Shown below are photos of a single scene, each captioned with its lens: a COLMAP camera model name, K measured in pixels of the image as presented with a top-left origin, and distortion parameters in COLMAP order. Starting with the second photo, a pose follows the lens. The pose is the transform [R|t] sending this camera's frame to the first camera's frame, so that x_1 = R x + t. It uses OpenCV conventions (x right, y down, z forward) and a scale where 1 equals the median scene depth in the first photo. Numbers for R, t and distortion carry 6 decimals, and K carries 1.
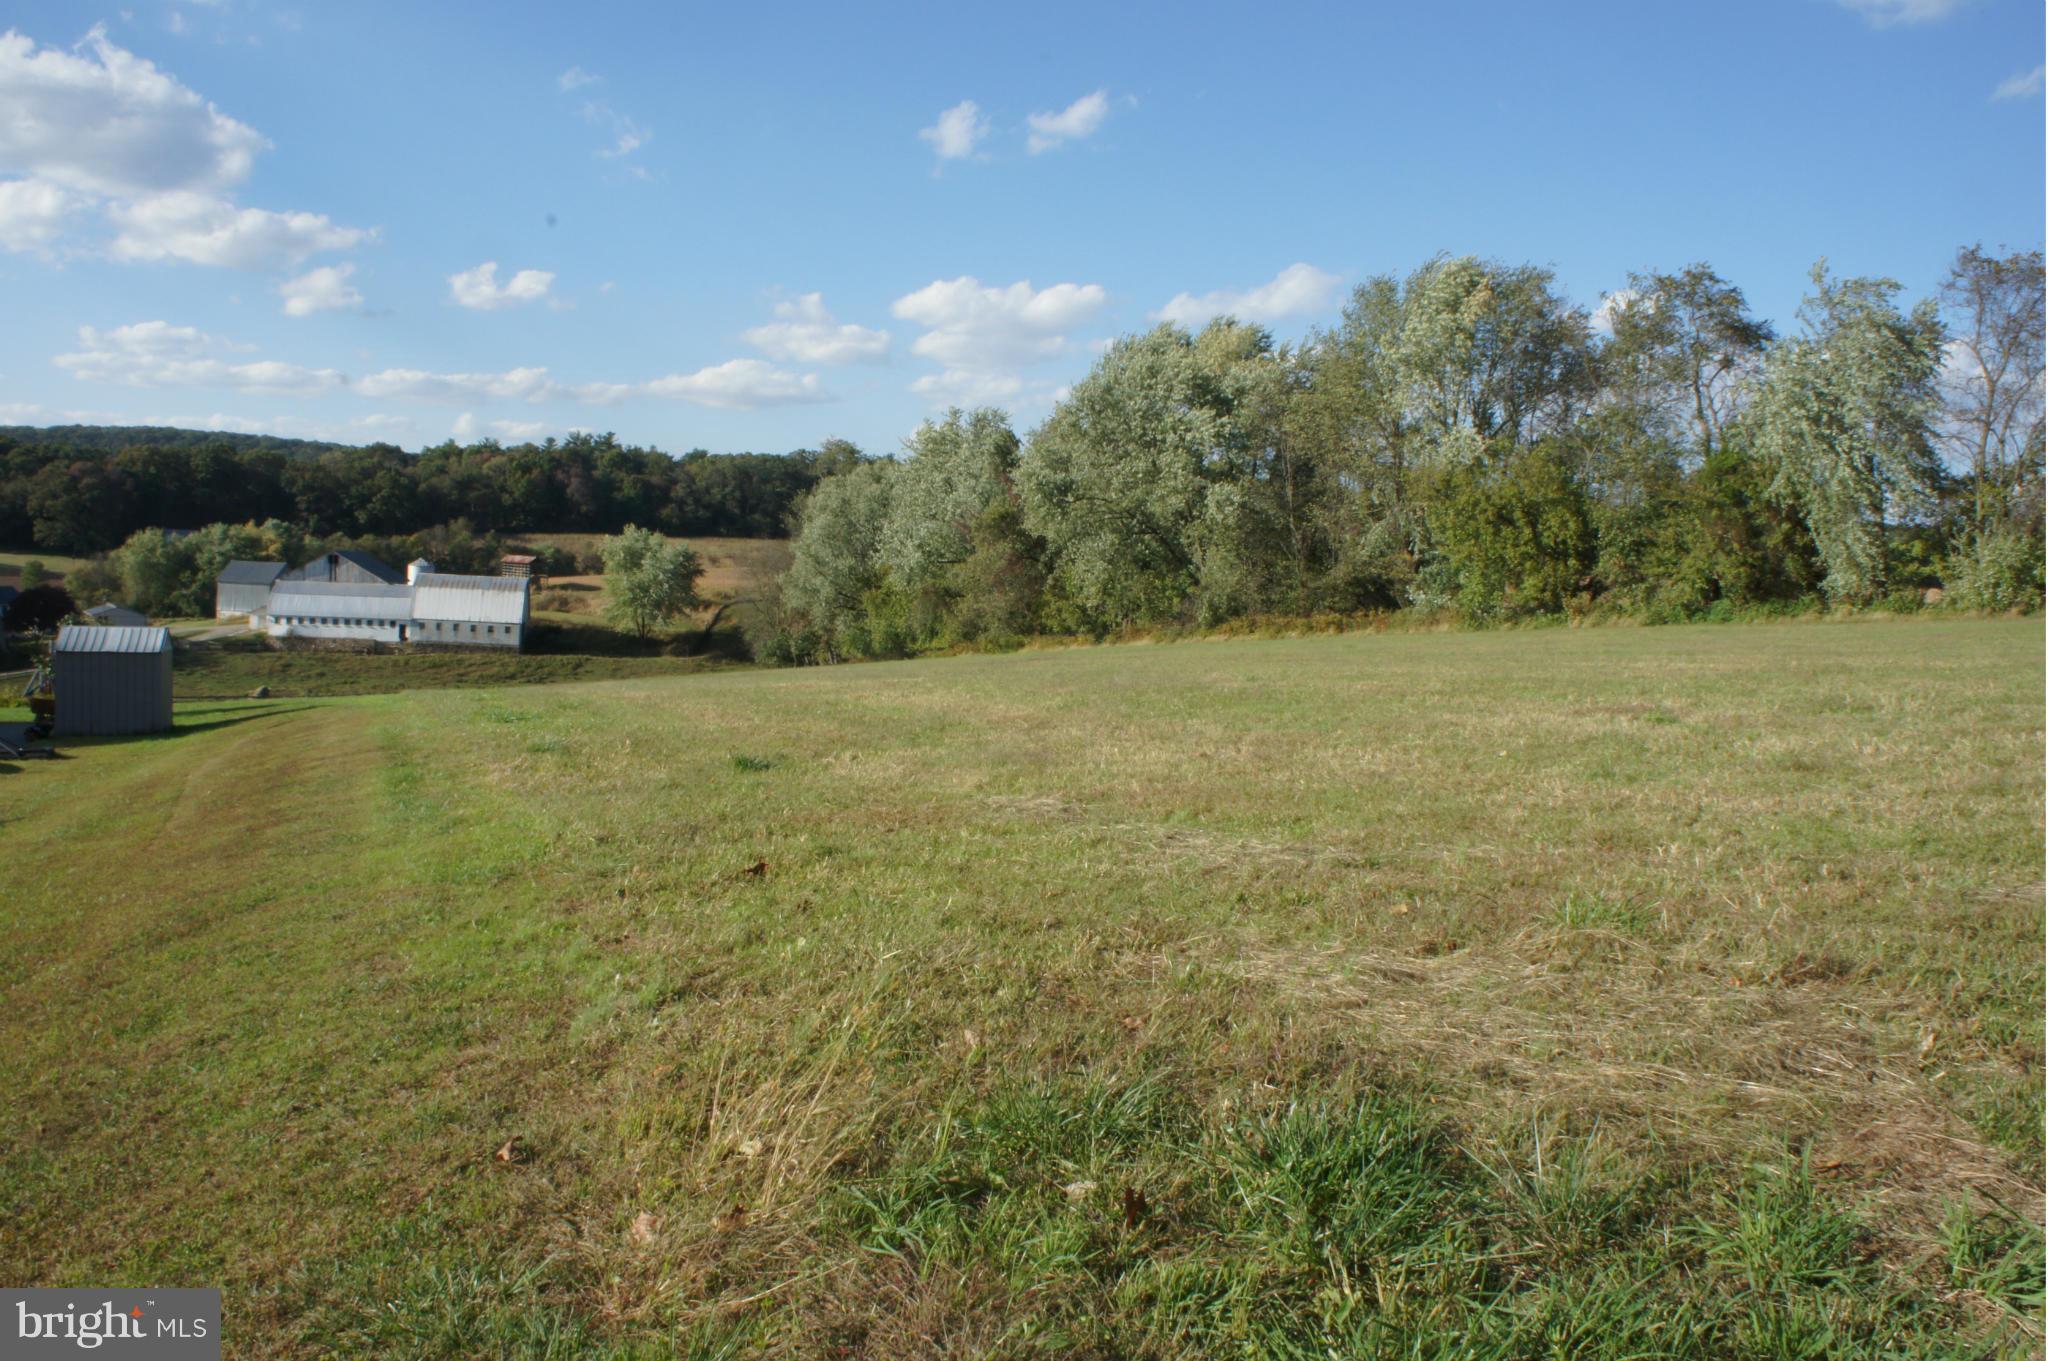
lens RADIAL K [[1605.3, 0, 1024.0], [0, 1605.3, 680.5], [0, 0, 1]] dist [-0.180916, 0.128020]
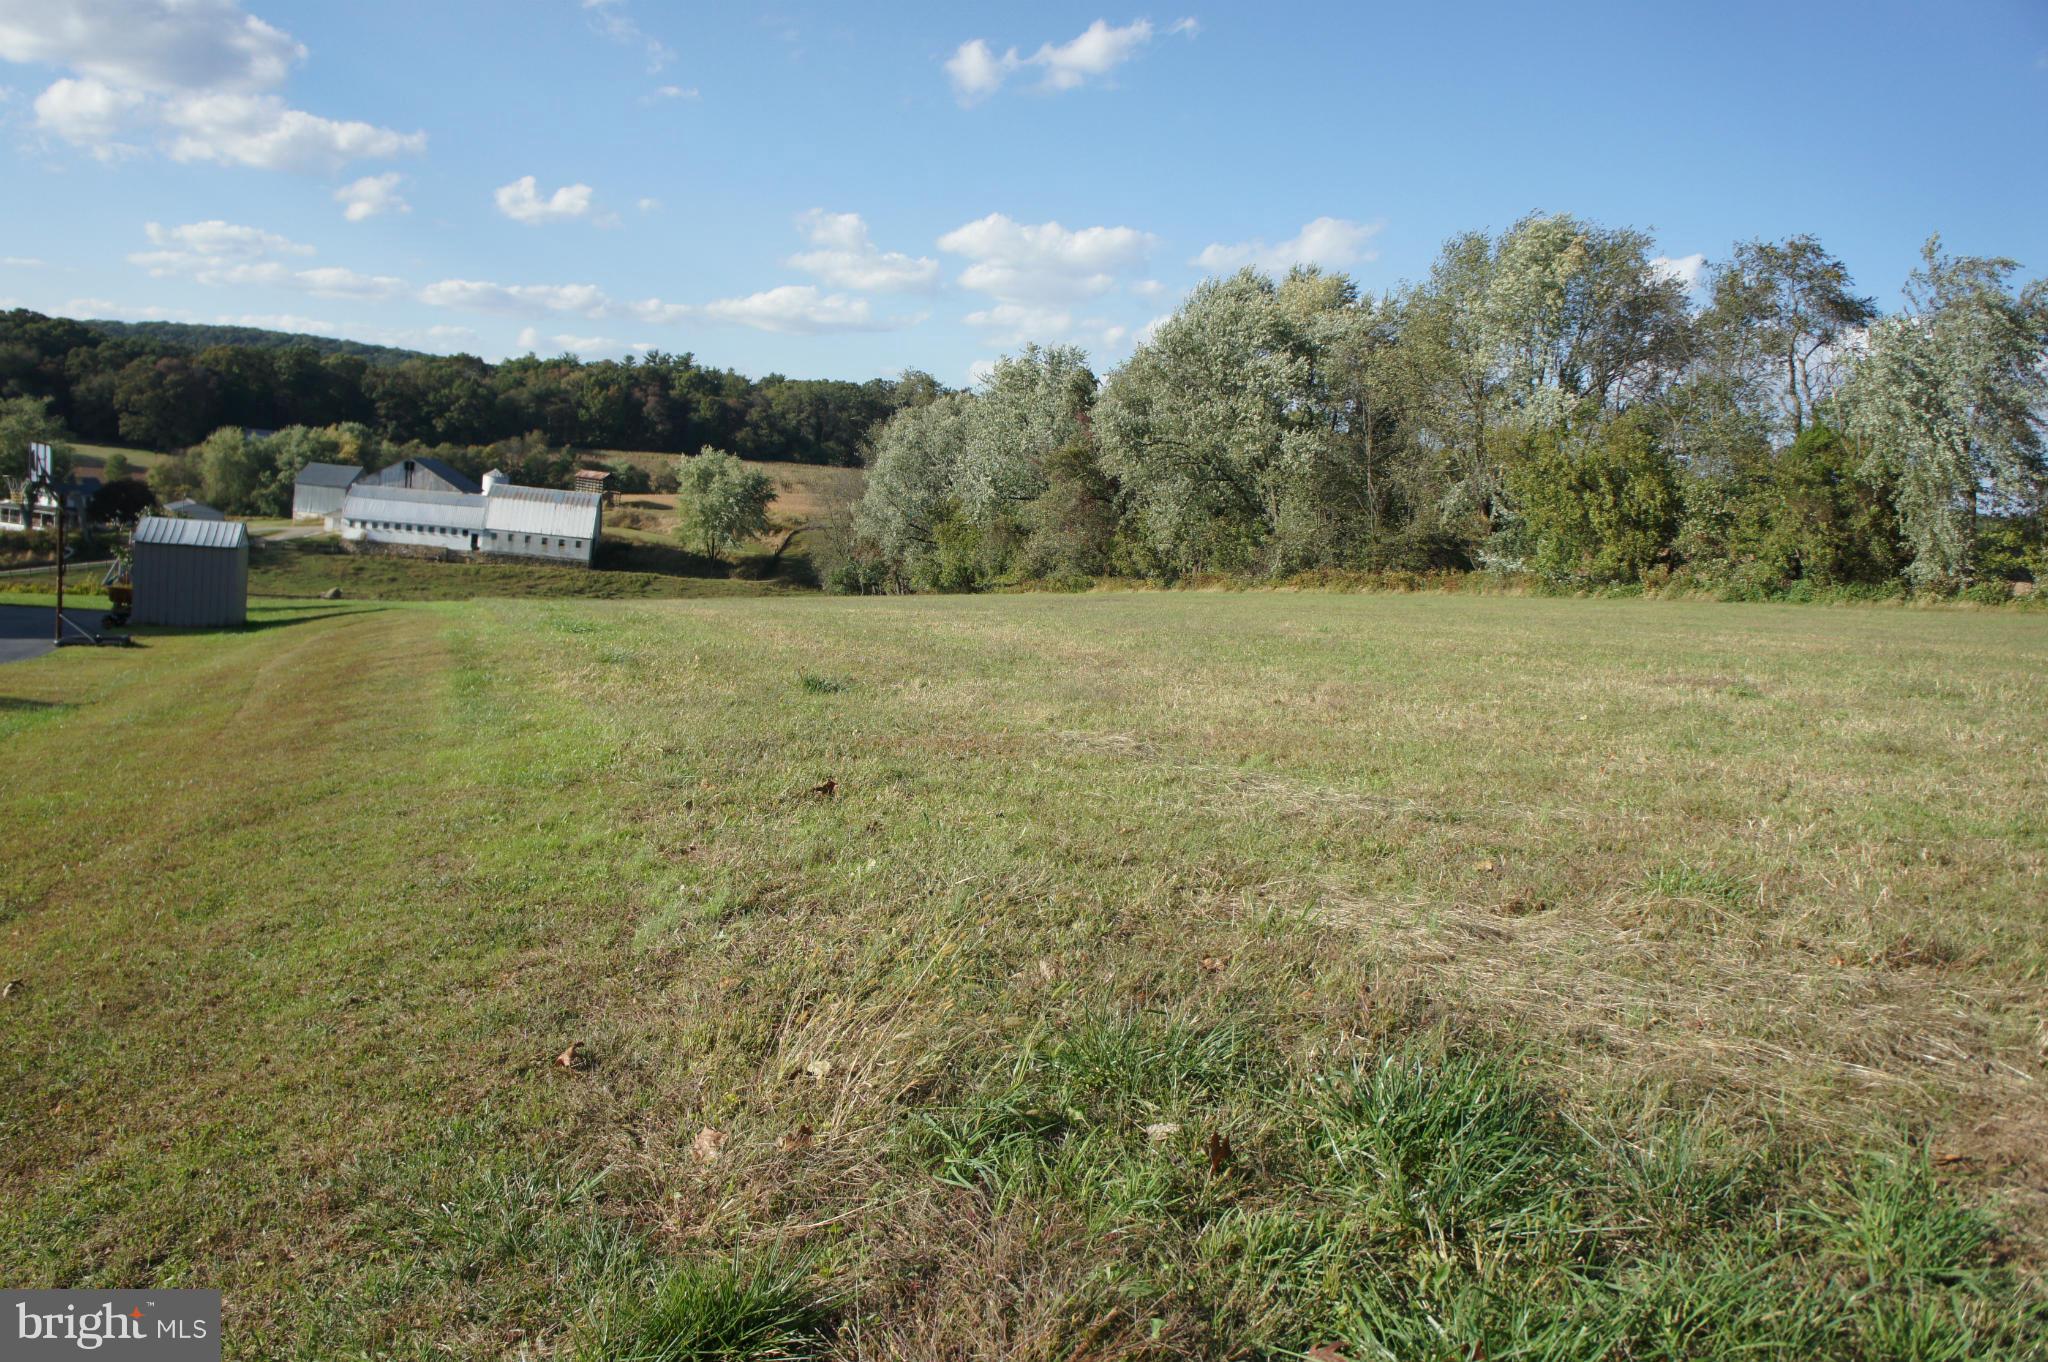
lens RADIAL K [[1605.3, 0, 1024.0], [0, 1605.3, 681.0], [0, 0, 1]] dist [-0.180916, 0.128020]
pose [[0.997695, 0.056023, -0.038278, -0.001096], [-0.054543, 0.997762, 0.038684, 0.000701], [0.040359, -0.036507, 0.998518, 0.001942]]
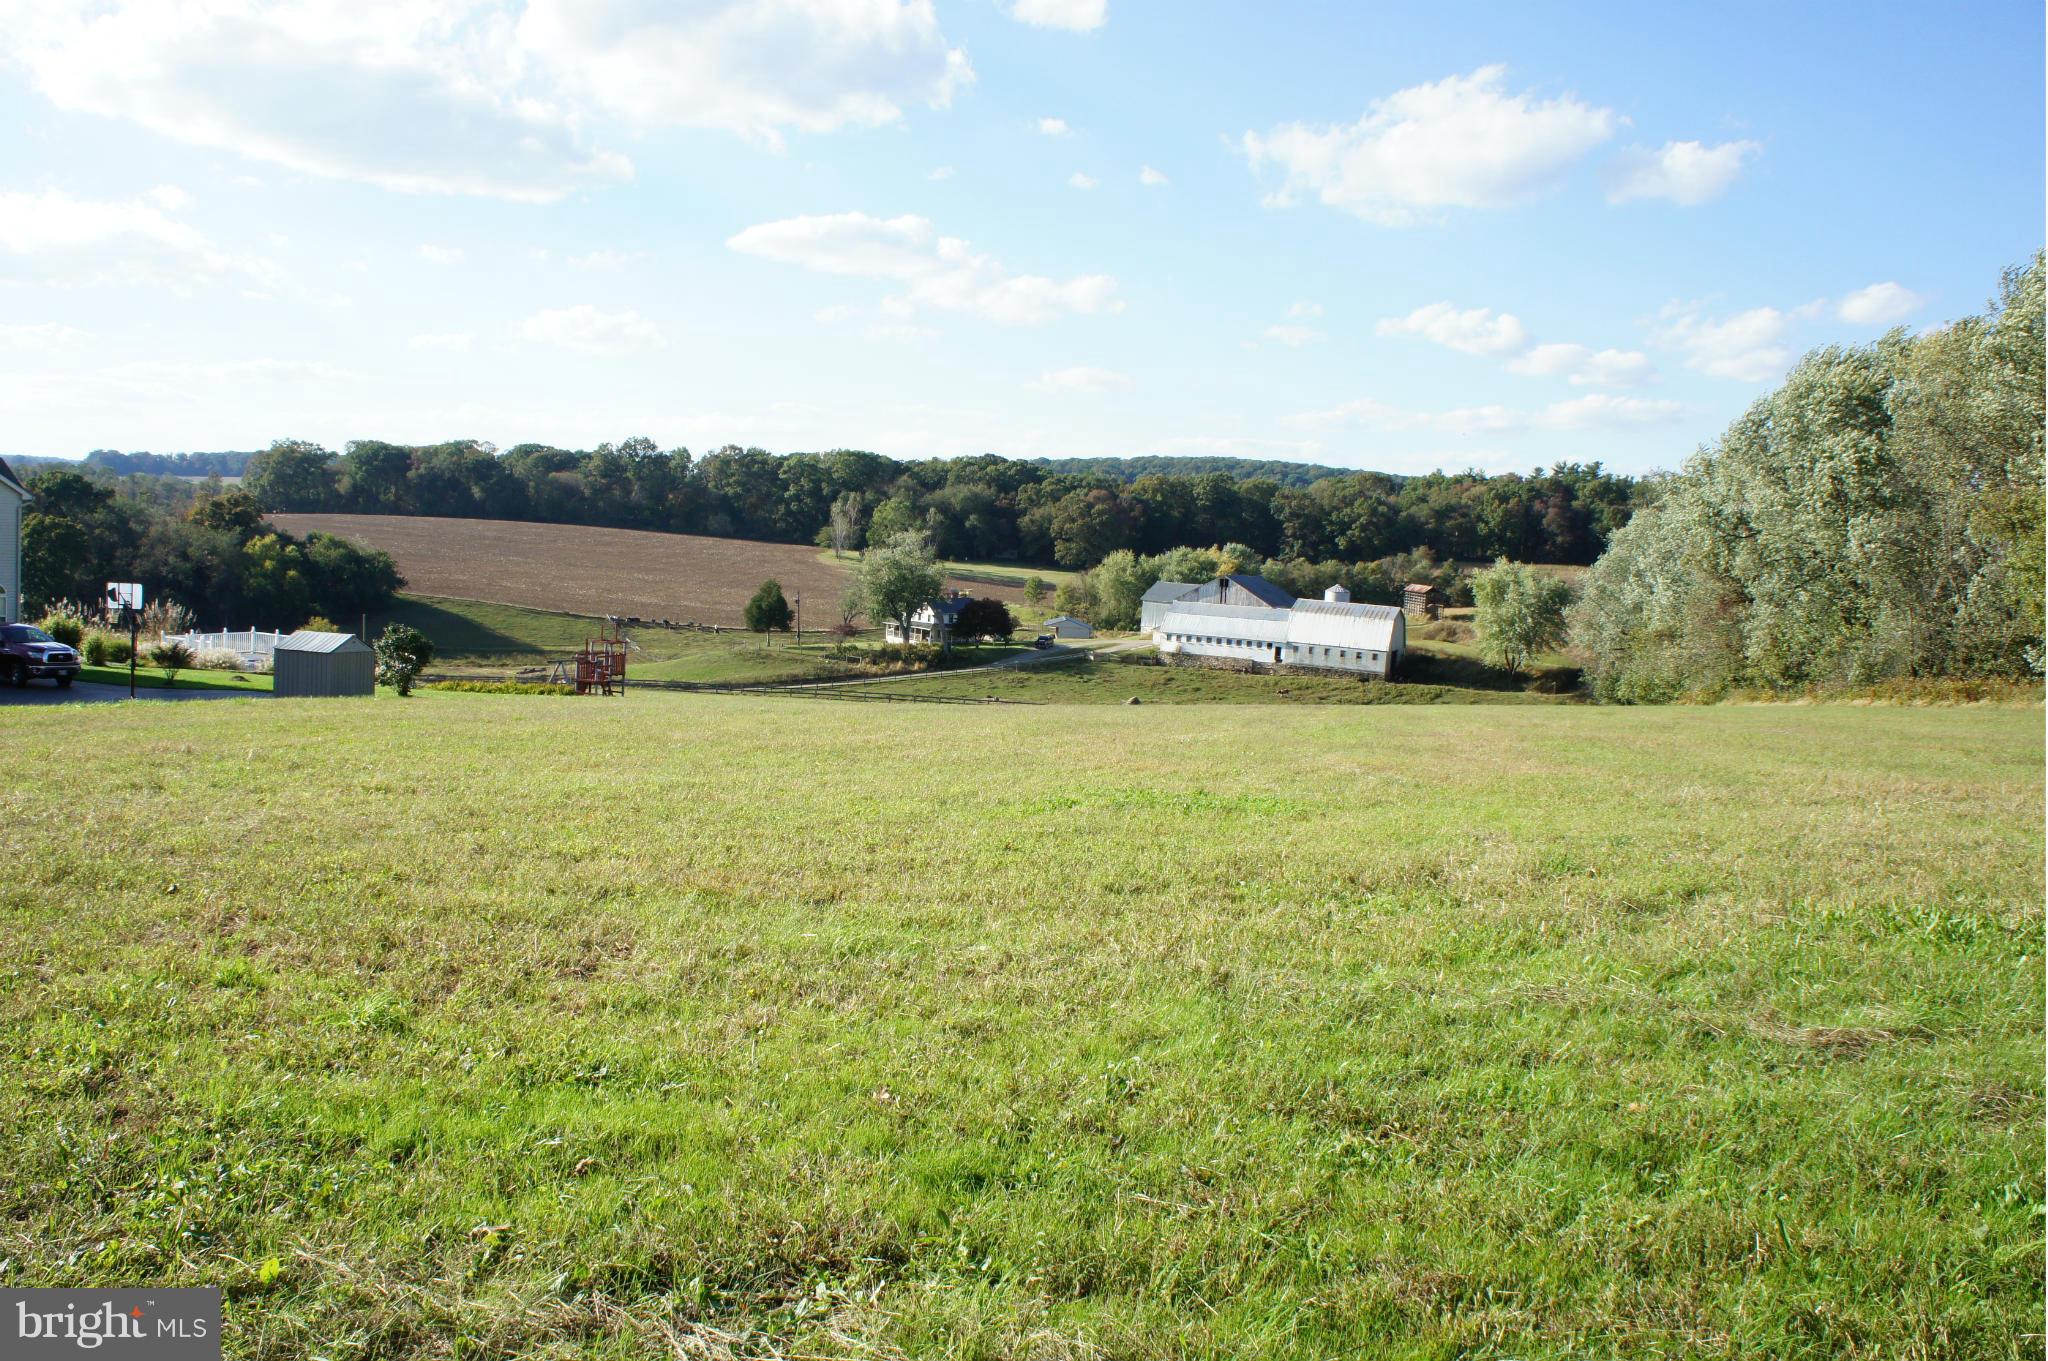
lens RADIAL K [[1616.9, 0, 1017.1], [0, 1616.9, 690.2], [0, 0, 1]] dist [-0.181258, 0.133727]
pose [[0.795612, 0.056875, -0.603131, 0.265834], [-0.064515, 0.997876, 0.008995, -0.011176], [0.602362, 0.031754, 0.797591, 0.069715]]
